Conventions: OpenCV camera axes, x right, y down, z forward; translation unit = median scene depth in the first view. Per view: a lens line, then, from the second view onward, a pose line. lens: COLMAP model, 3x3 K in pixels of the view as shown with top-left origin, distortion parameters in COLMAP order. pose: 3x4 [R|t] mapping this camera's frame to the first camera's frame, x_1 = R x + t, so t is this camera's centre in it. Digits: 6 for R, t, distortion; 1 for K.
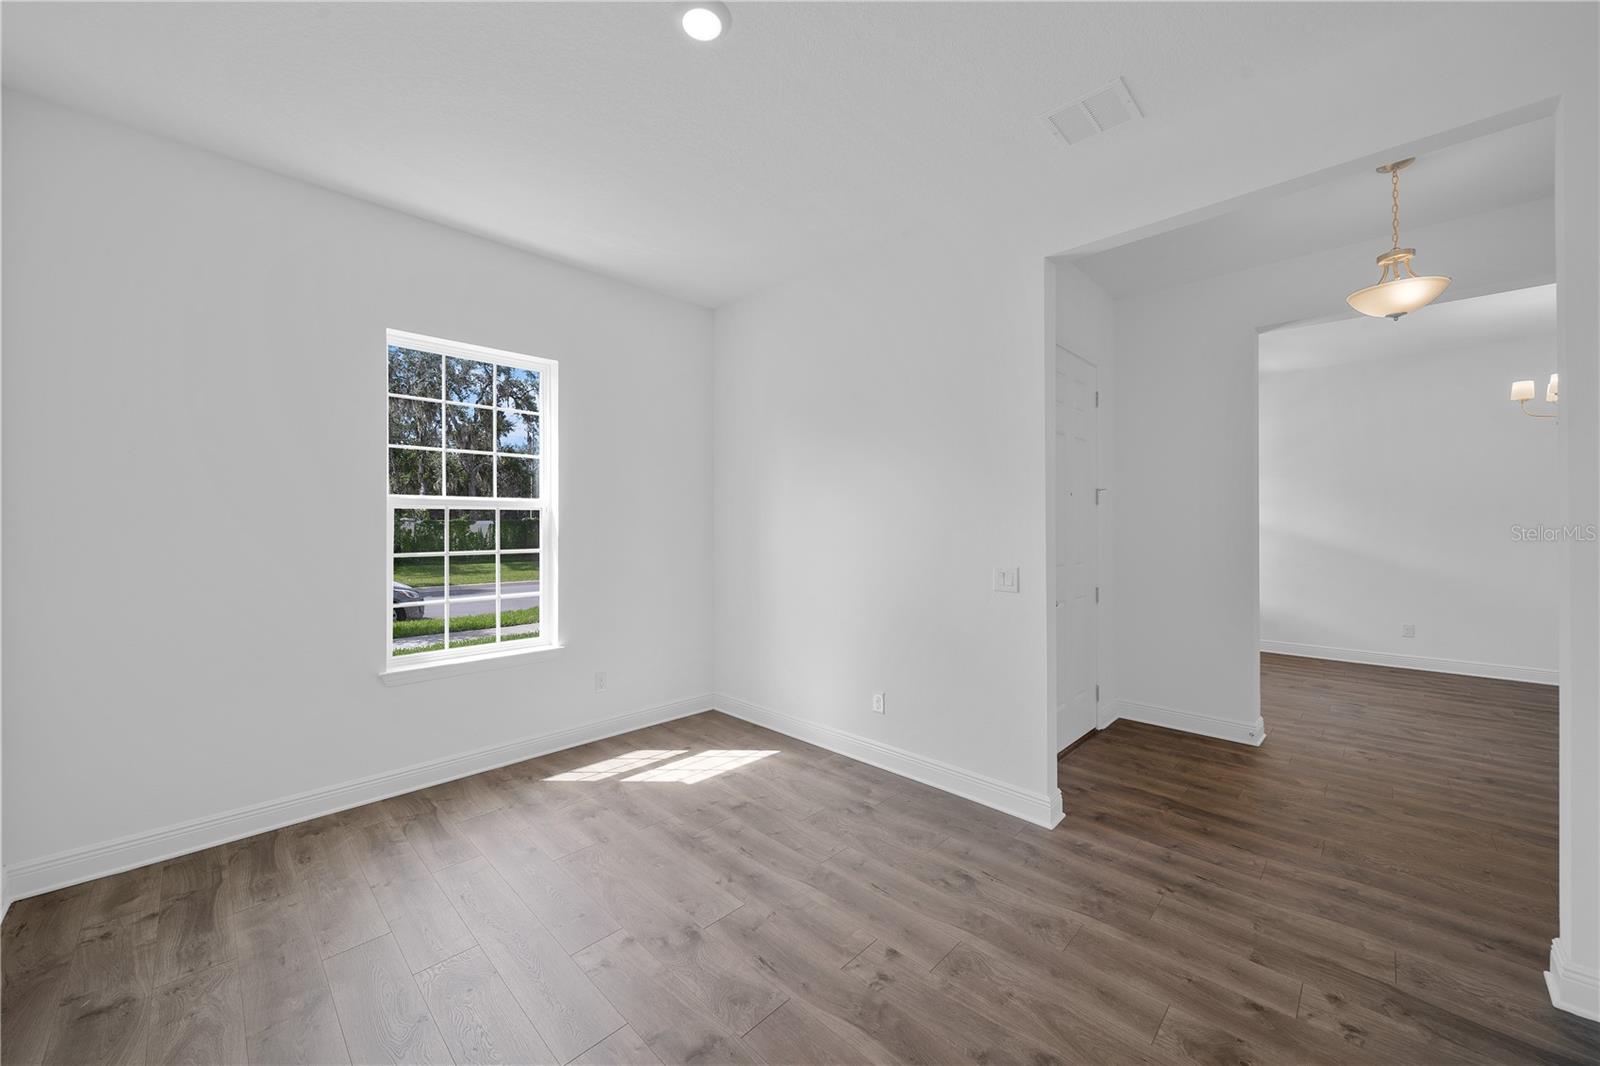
lens RADIAL K [[574.8, 0, 793.7], [0, 574.8, 525.0], [0, 0, 1]] dist [-0.011642, -0.000254]
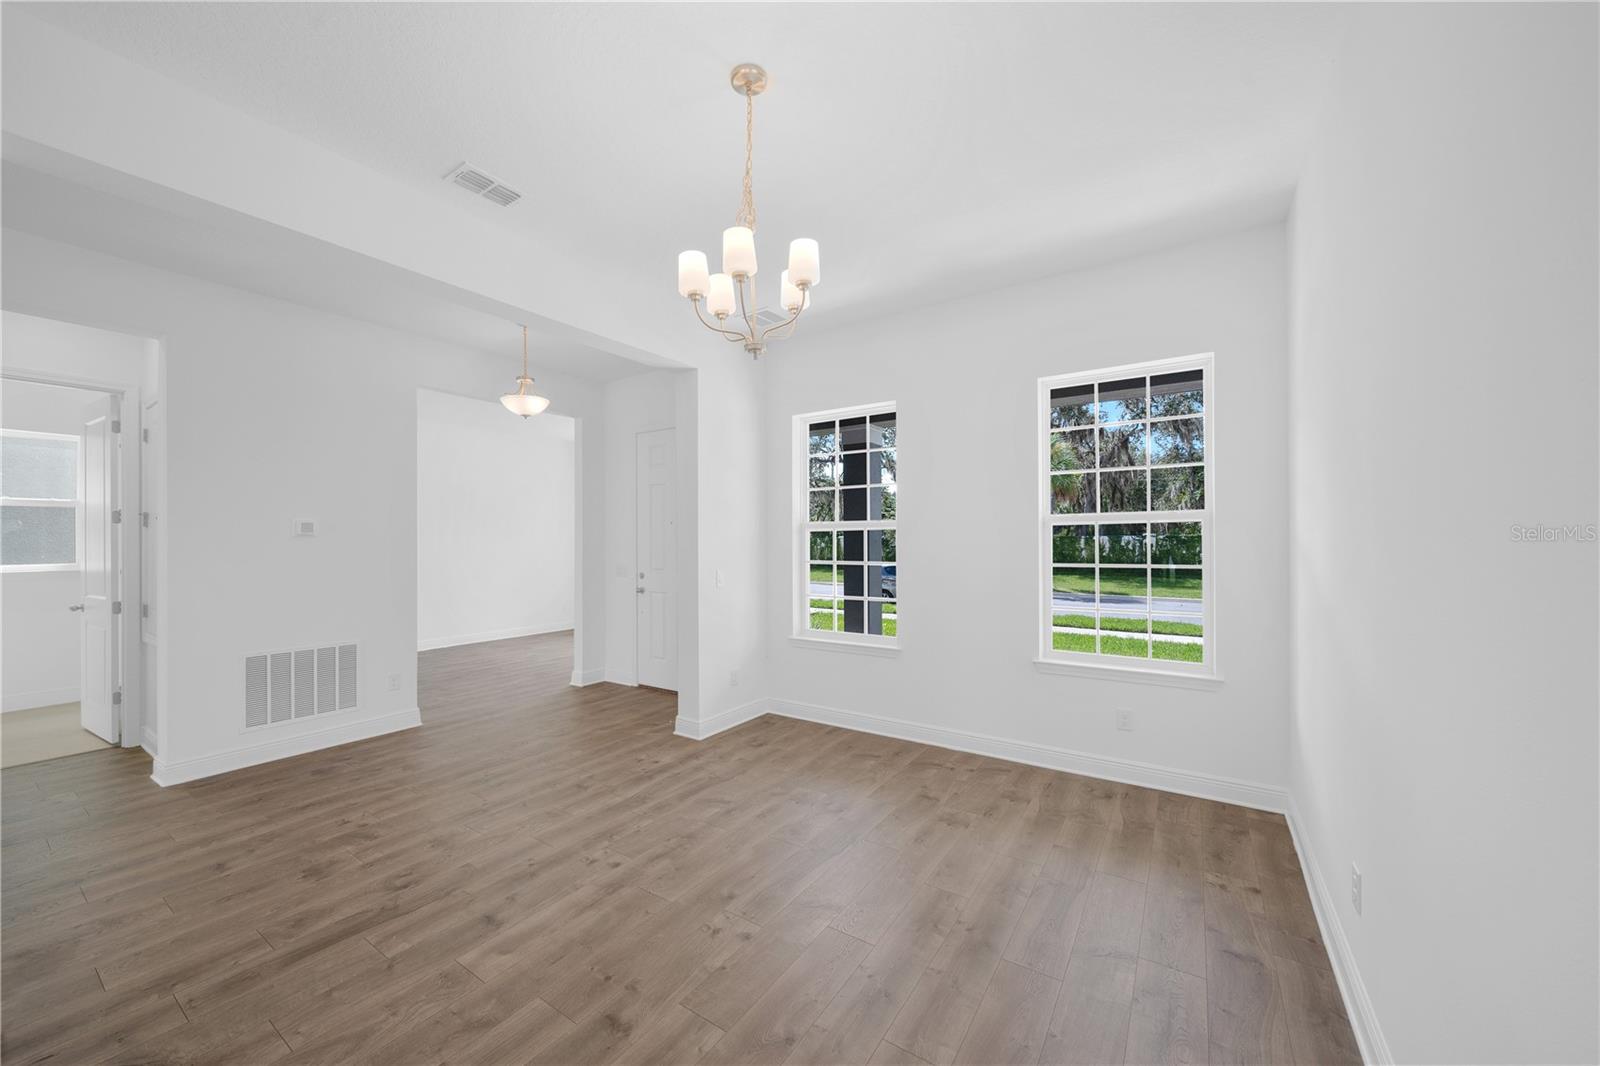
lens RADIAL K [[592.8, 0, 796.5], [0, 592.8, 541.1], [0, 0, 1]] dist [-0.005299, -0.000326]
pose [[0.219675, 0.000509, -0.975573, 2.113101], [0.004418, 0.999989, 0.001517, -0.004246], [0.975563, -0.004643, 0.219670, 1.011374]]
